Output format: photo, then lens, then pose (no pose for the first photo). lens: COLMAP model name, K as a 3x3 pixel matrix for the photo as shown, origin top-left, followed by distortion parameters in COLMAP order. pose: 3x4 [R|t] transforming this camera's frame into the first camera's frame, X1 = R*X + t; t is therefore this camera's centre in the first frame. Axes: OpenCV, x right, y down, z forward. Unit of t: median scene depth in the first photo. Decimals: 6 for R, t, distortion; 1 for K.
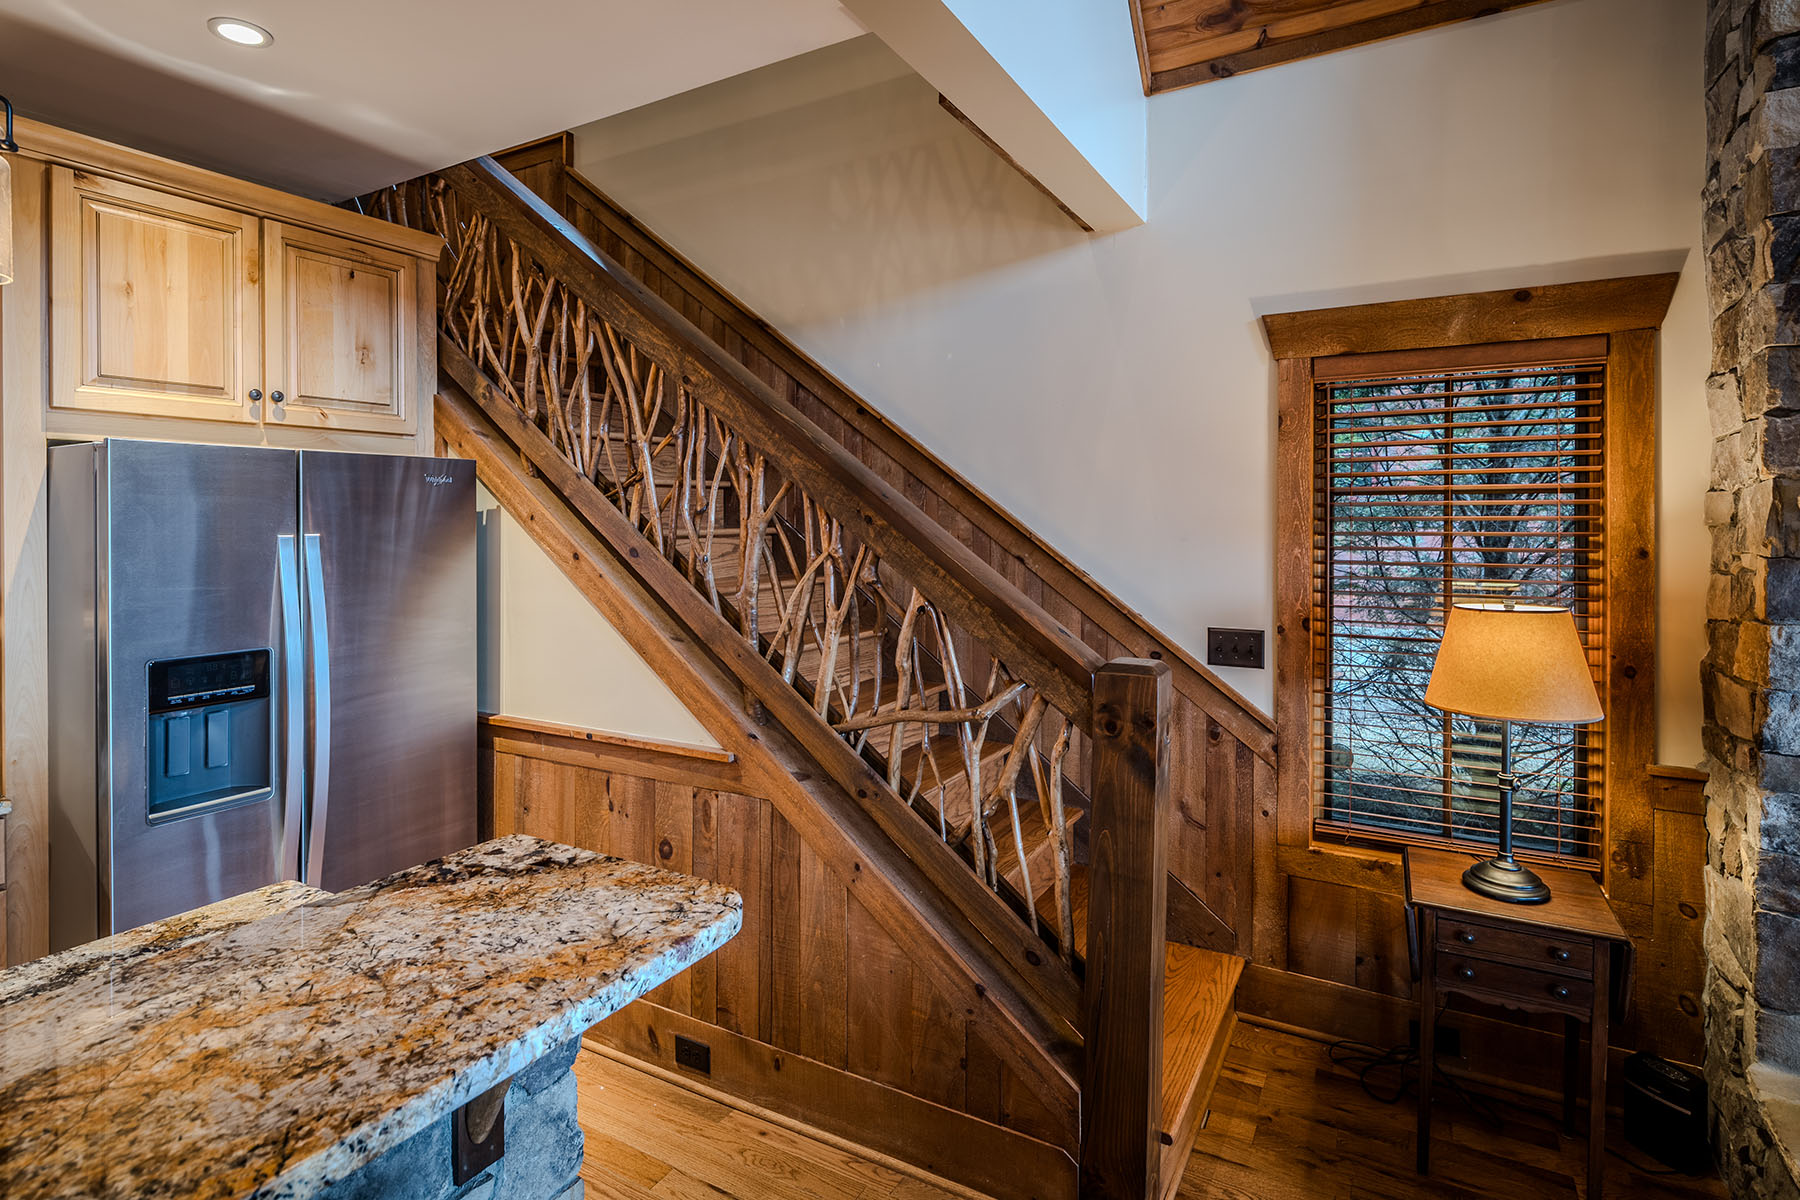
lens RADIAL K [[879.2, 0, 918.5], [0, 879.2, 523.8], [0, 0, 1]] dist [-0.000335, -0.000380]
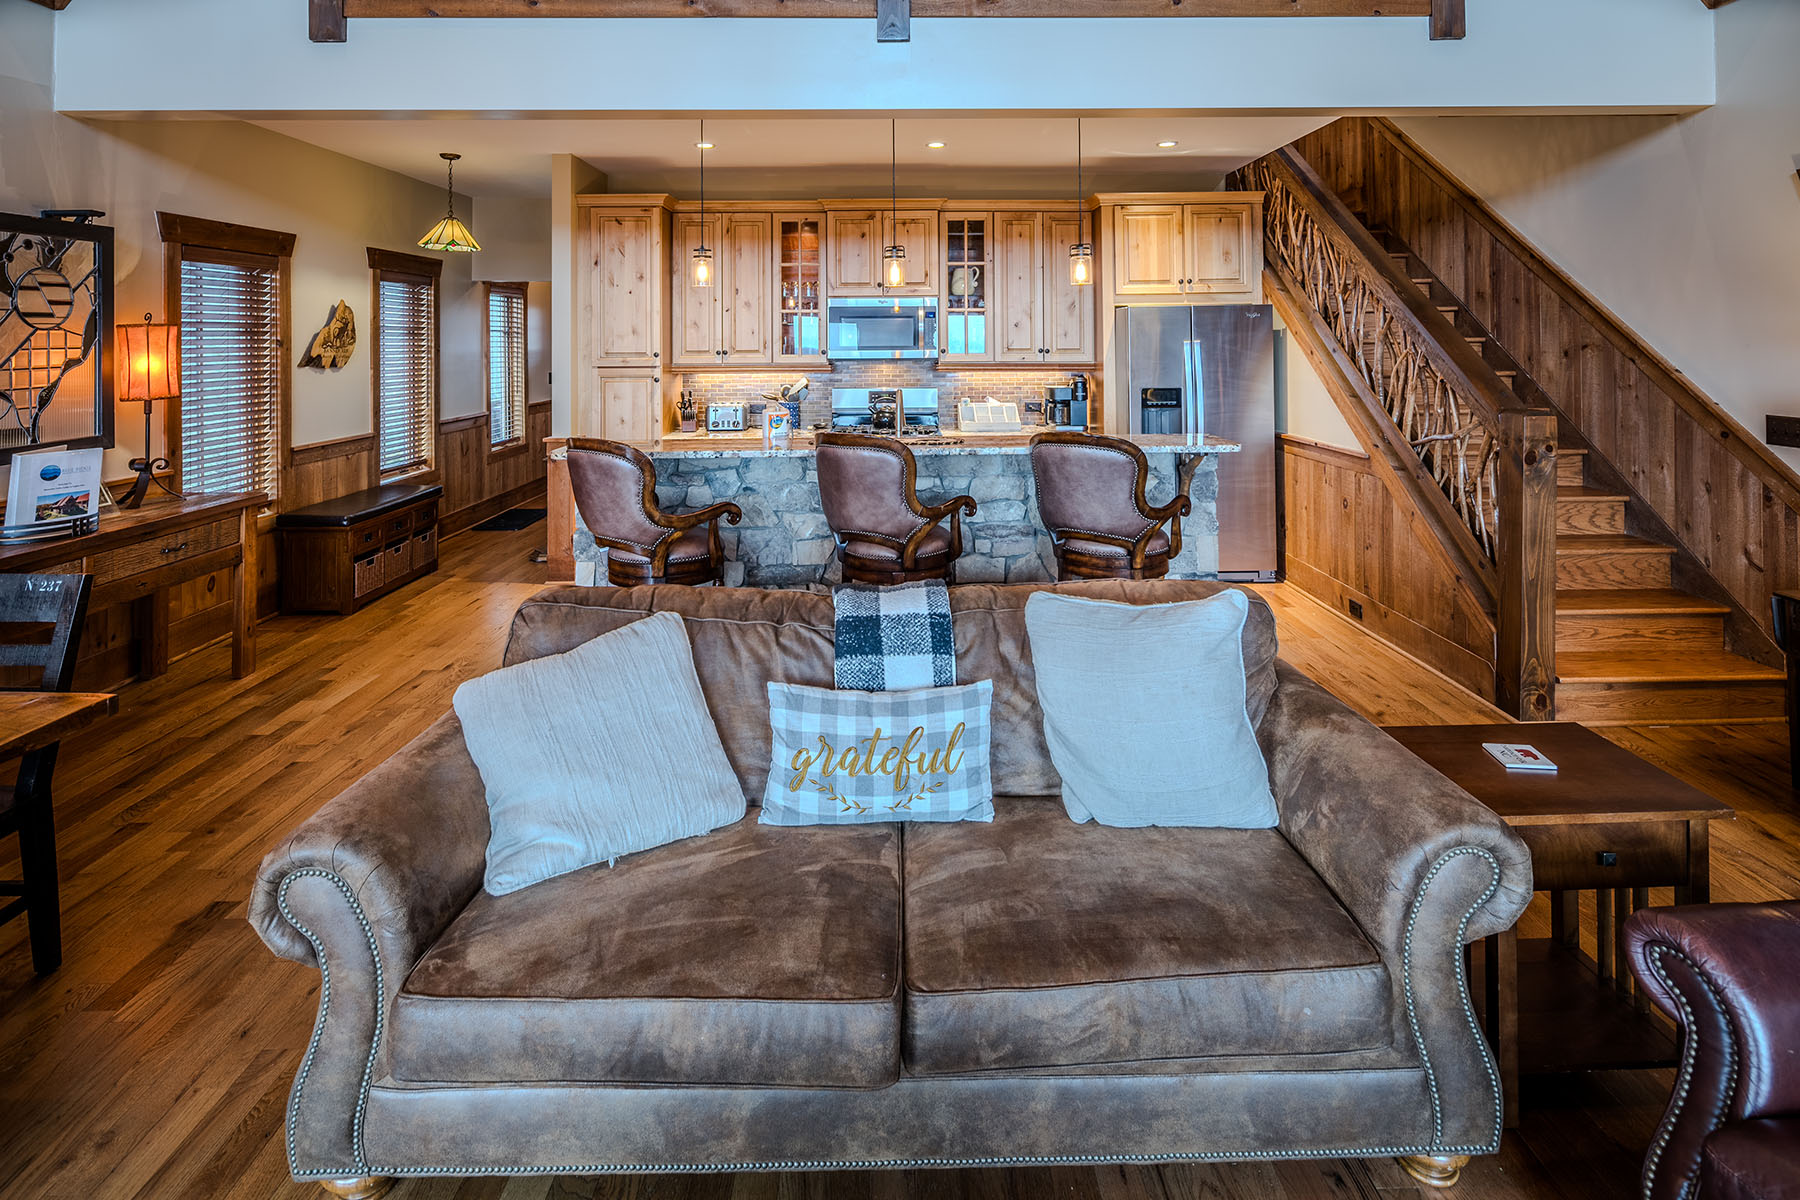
lens RADIAL K [[886.5, 0, 909.5], [0, 886.5, 326.6], [0, 0, 1]] dist [-0.000372, -0.000854]
pose [[0.488991, -0.013430, -0.872186, 0.920925], [0.002987, 0.999901, -0.013722, 0.003479], [0.872284, 0.004105, 0.488983, -0.760265]]
